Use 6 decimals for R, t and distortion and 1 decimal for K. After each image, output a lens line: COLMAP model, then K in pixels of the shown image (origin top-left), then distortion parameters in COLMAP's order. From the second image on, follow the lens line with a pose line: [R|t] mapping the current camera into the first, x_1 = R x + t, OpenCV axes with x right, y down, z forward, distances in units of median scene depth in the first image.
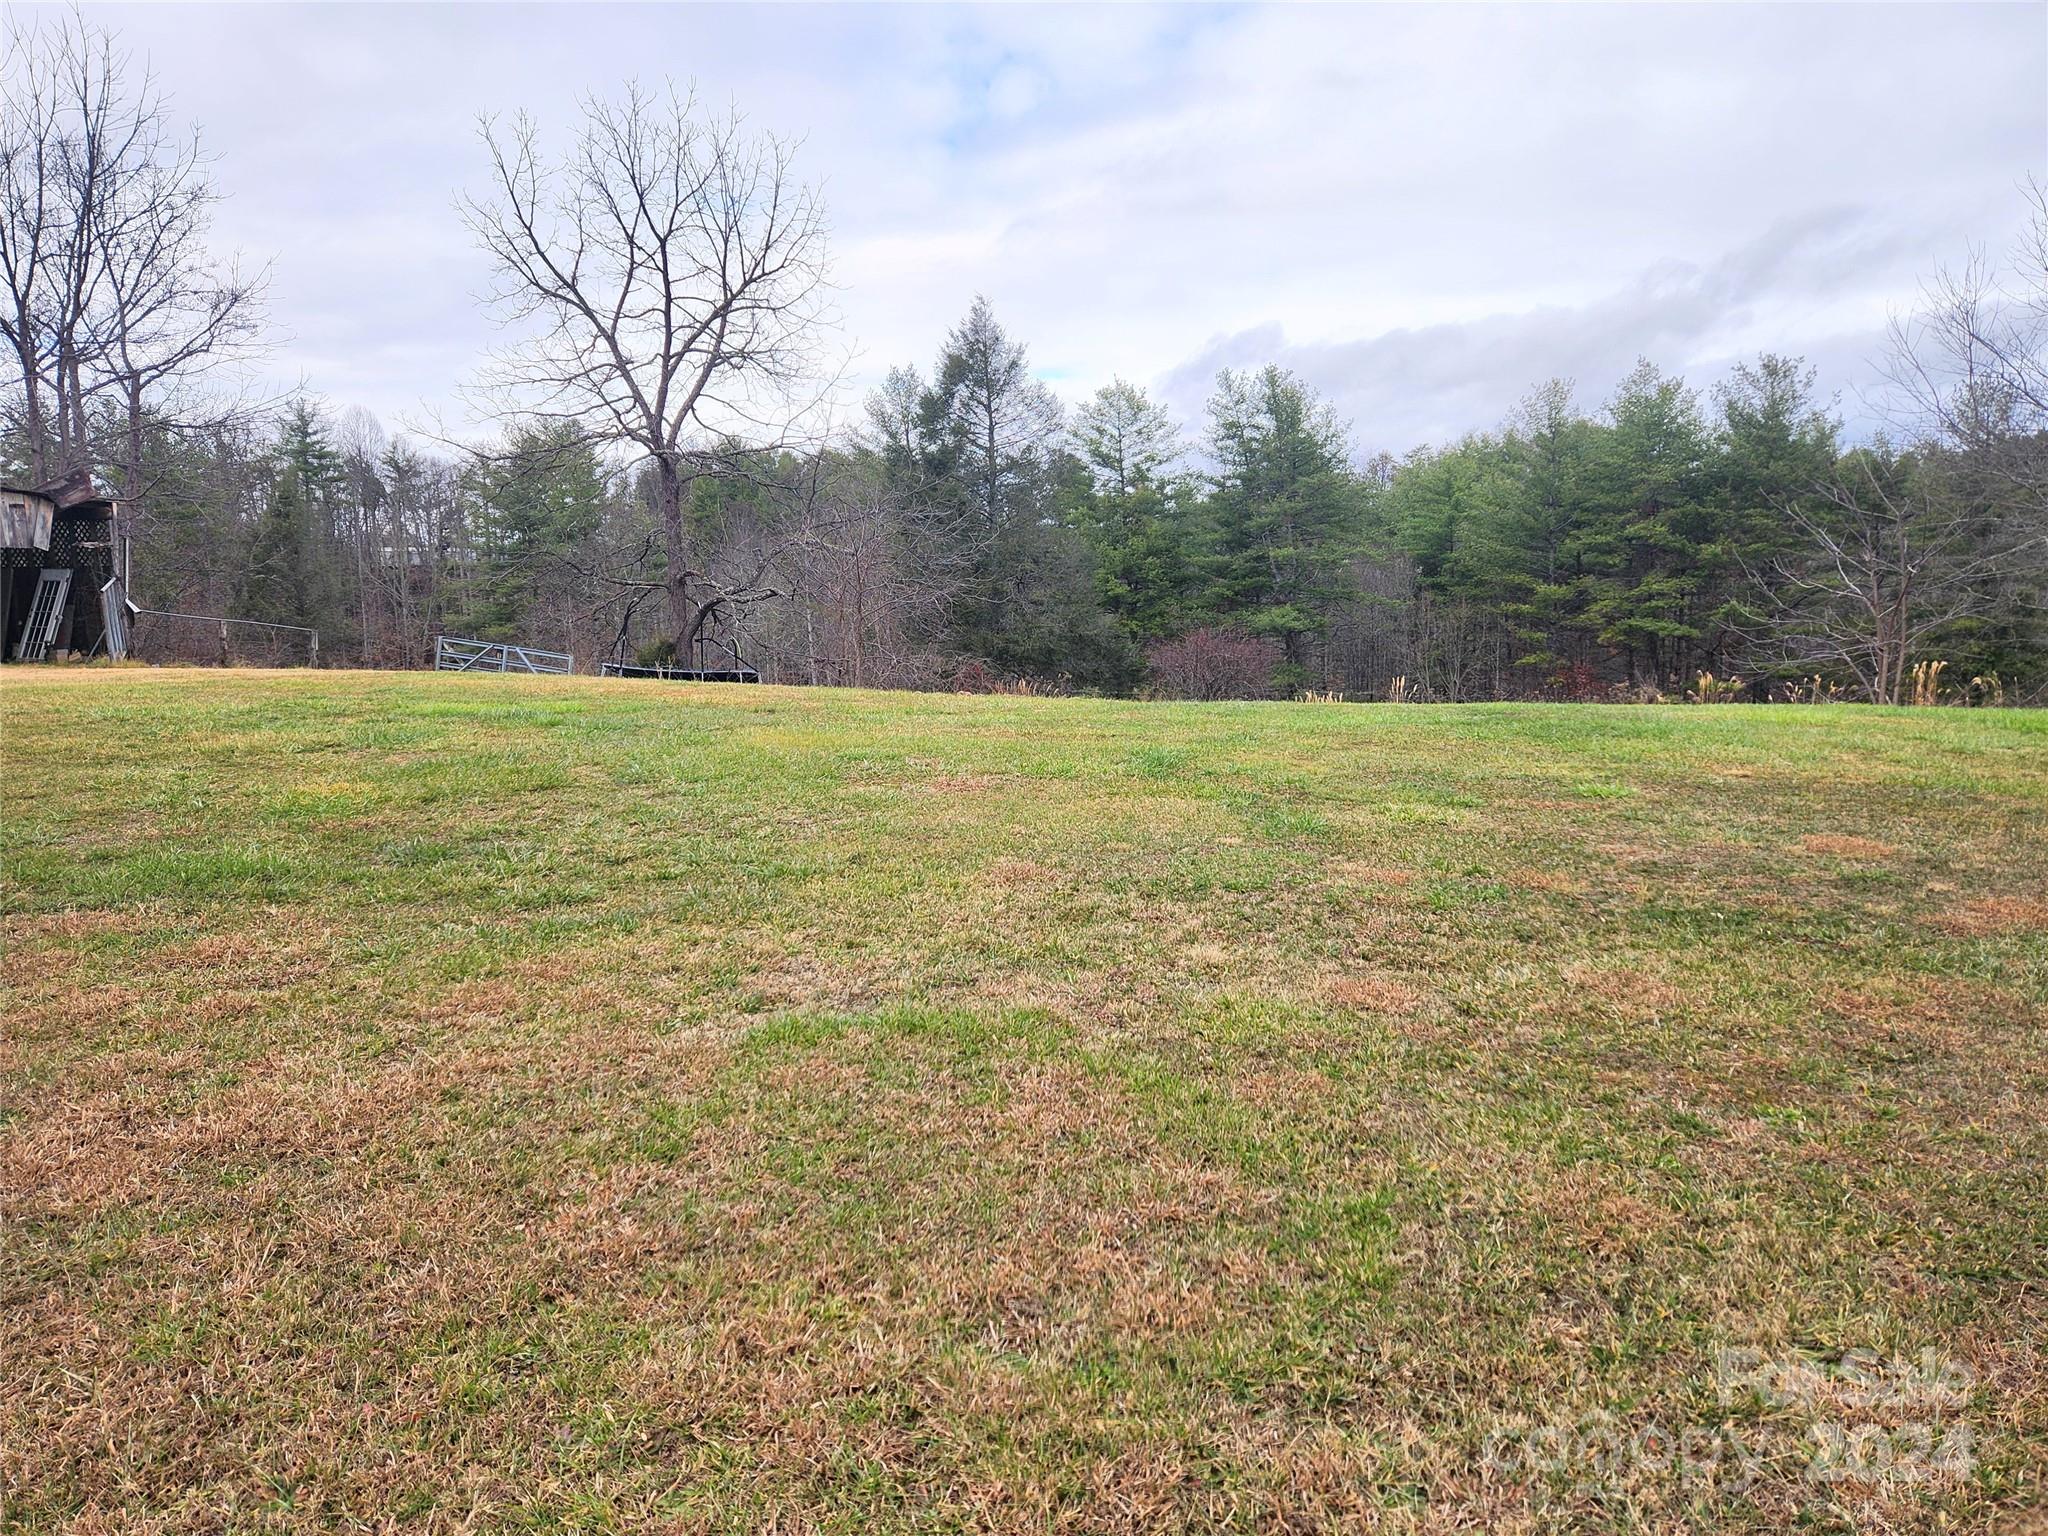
lens RADIAL K [[1388.4, 0, 997.1], [0, 1388.4, 766.5], [0, 0, 1]] dist [0.066427, -0.050772]
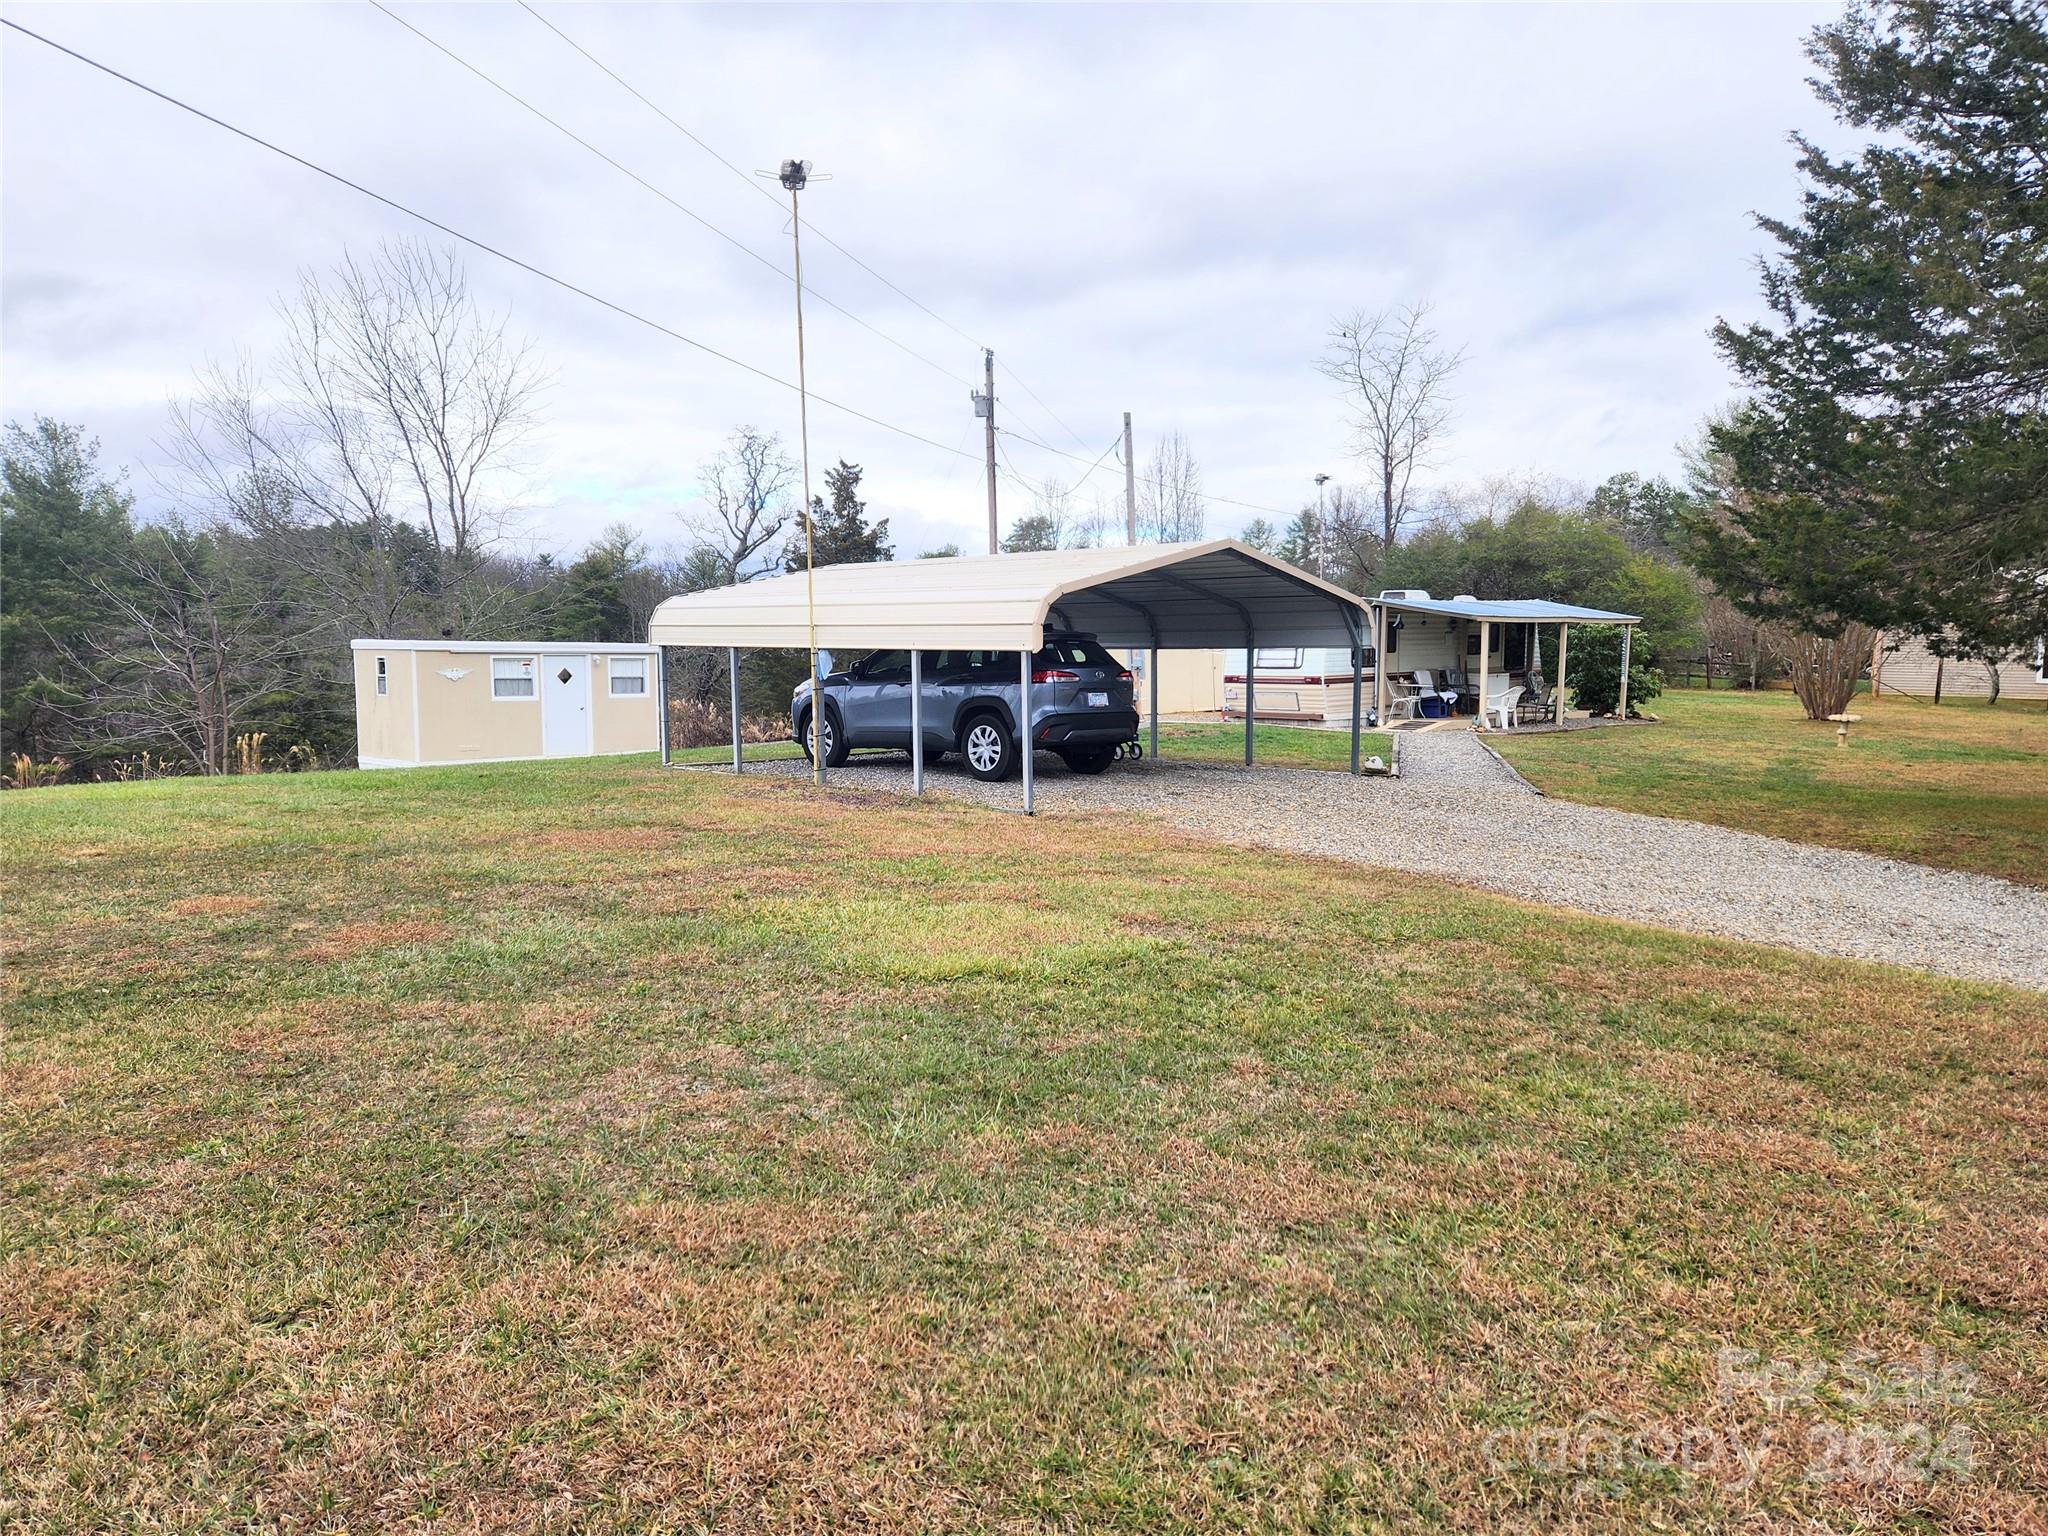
lens RADIAL K [[1442.3, 0, 976.2], [0, 1442.3, 770.2], [0, 0, 1]] dist [0.073881, -0.037535]
pose [[0.500372, -0.061803, 0.863602, -0.017740], [0.108134, 0.994100, 0.008489, 0.002522], [-0.859031, 0.089137, 0.504103, -0.016659]]
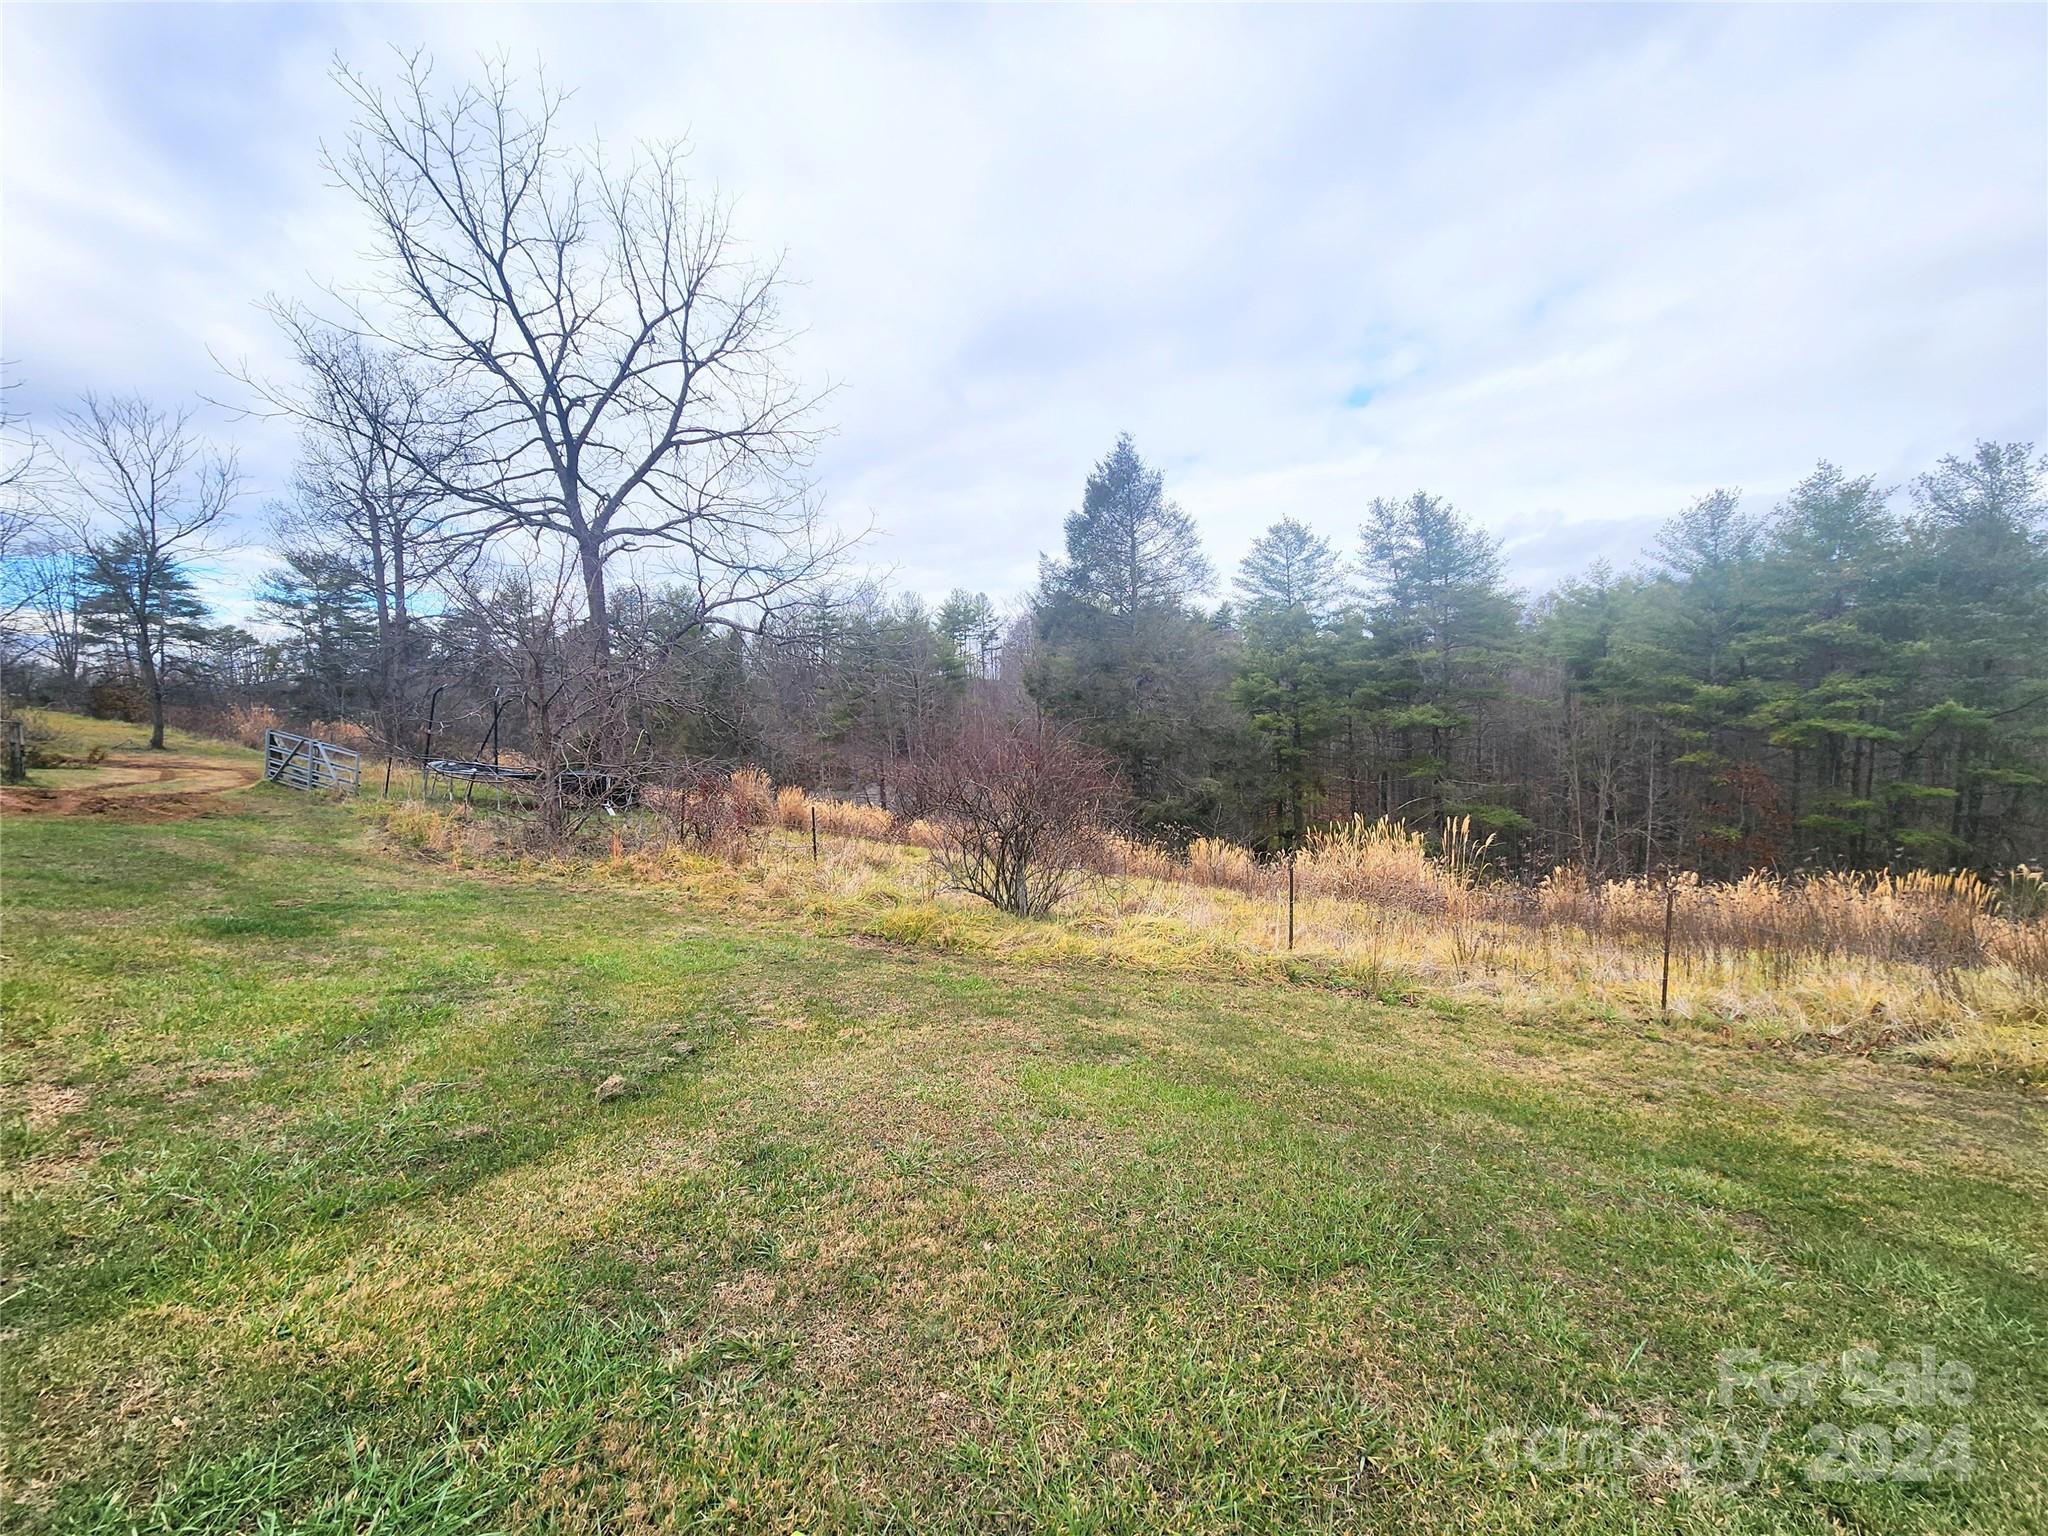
lens RADIAL K [[828.6, 0, 1034.3], [0, 828.6, 776.6], [0, 0, 1]] dist [0.001817, -0.001726]
pose [[0.956619, 0.026456, -0.290137, 0.178965], [-0.035916, 0.998981, -0.027329, -0.052638], [0.289119, 0.036564, 0.956595, 0.511920]]
